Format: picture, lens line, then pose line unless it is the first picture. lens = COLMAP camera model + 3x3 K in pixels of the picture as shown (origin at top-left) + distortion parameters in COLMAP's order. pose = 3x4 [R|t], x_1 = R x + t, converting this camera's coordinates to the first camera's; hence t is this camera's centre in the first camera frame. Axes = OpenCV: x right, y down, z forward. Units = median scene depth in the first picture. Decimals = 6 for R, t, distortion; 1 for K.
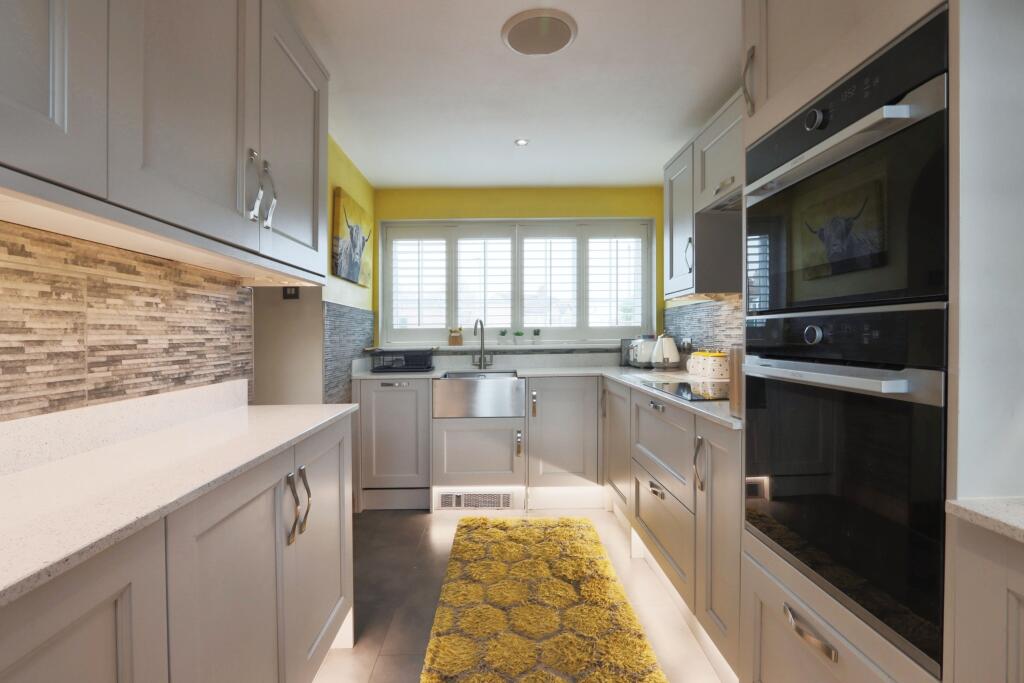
lens RADIAL K [[464.1, 0, 511.2], [0, 464.1, 338.8], [0, 0, 1]] dist [-0.002789, -0.000353]
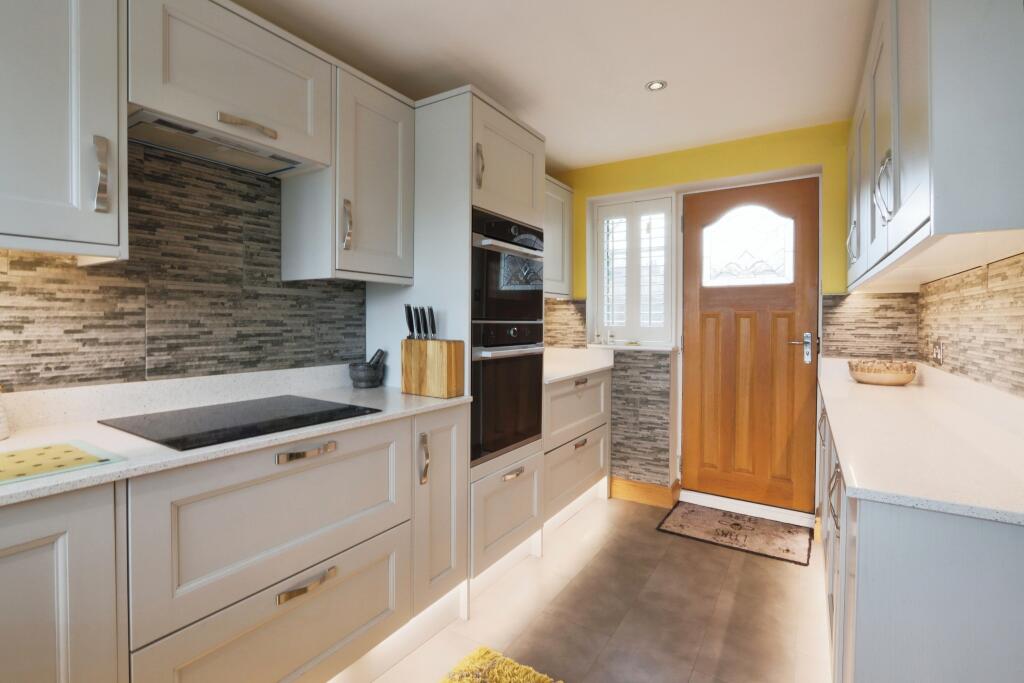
lens RADIAL K [[464.1, 0, 511.2], [0, 464.1, 338.8], [0, 0, 1]] dist [-0.002789, -0.000353]
pose [[0.819980, 0.015104, -0.572193, 0.601272], [-0.000573, 0.999673, 0.025567, -0.010218], [0.572392, -0.020637, 0.819721, 0.398760]]
